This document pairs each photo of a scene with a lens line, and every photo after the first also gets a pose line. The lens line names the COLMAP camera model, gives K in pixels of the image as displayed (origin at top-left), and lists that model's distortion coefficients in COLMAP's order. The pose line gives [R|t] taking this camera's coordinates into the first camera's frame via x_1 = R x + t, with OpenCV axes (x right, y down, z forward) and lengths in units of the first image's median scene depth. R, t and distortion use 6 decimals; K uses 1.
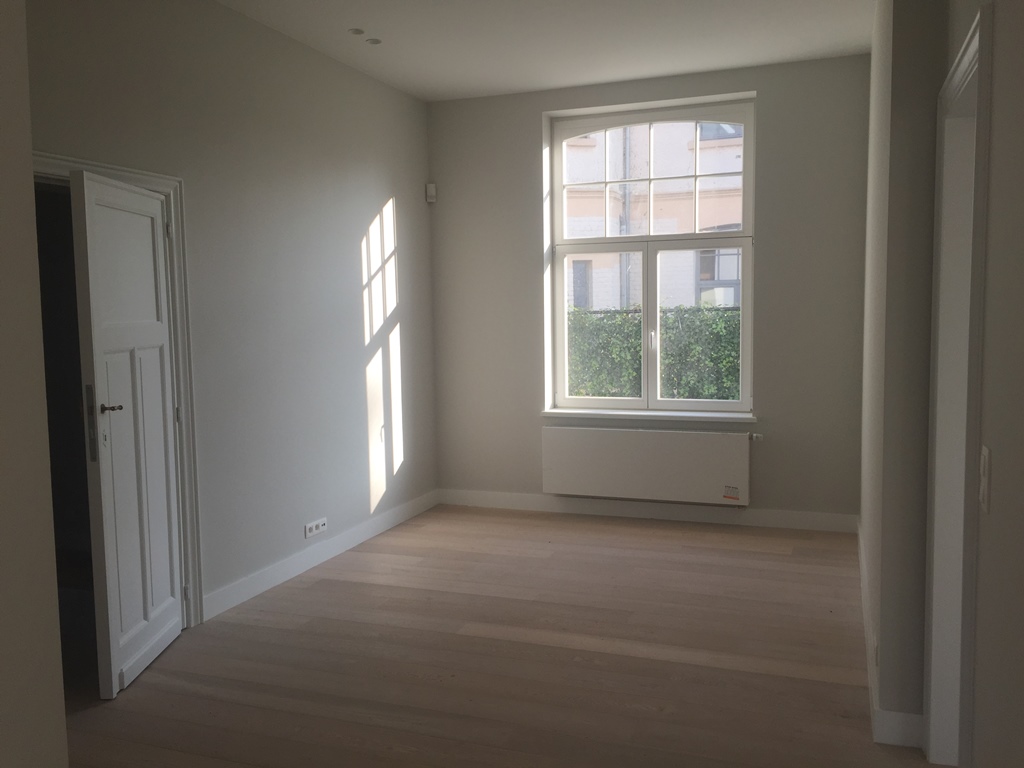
lens RADIAL K [[871.0, 0, 512.0], [0, 871.0, 384.0], [0, 0, 1]] dist [0.088267, -0.131126]
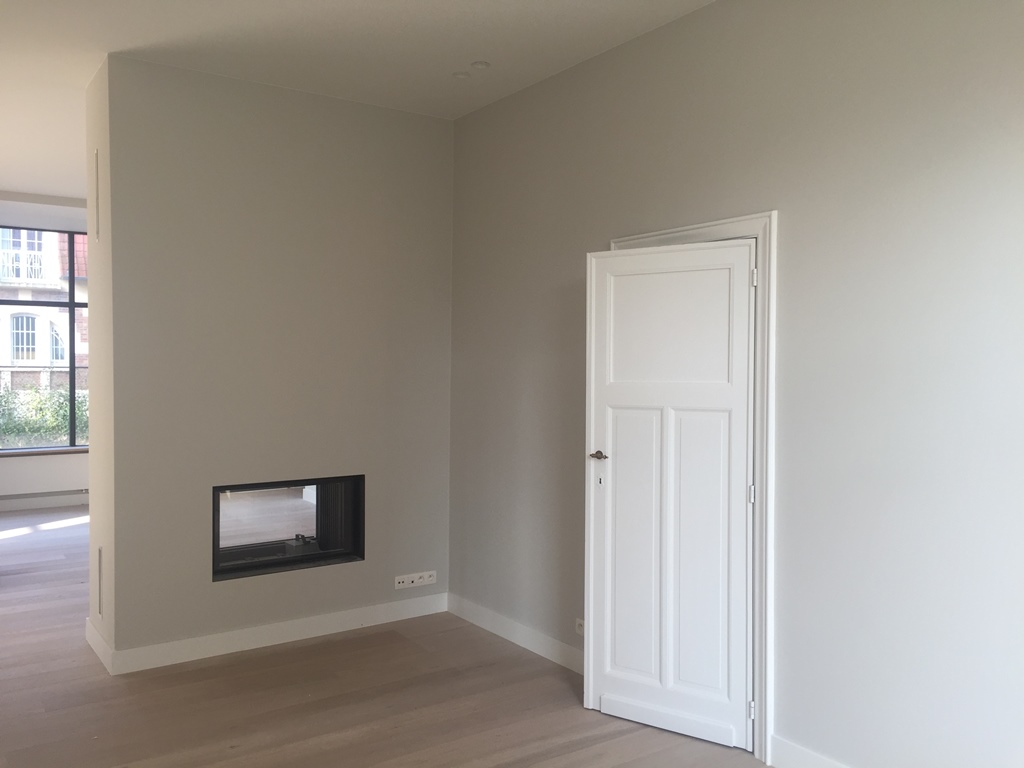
lens RADIAL K [[871.0, 0, 512.0], [0, 871.0, 384.0], [0, 0, 1]] dist [0.088267, -0.131126]
pose [[-0.576596, 0.026592, -0.816596, 0.487845], [-0.066536, 0.994622, 0.079370, -0.135485], [0.814315, 0.100097, -0.571726, 1.424358]]
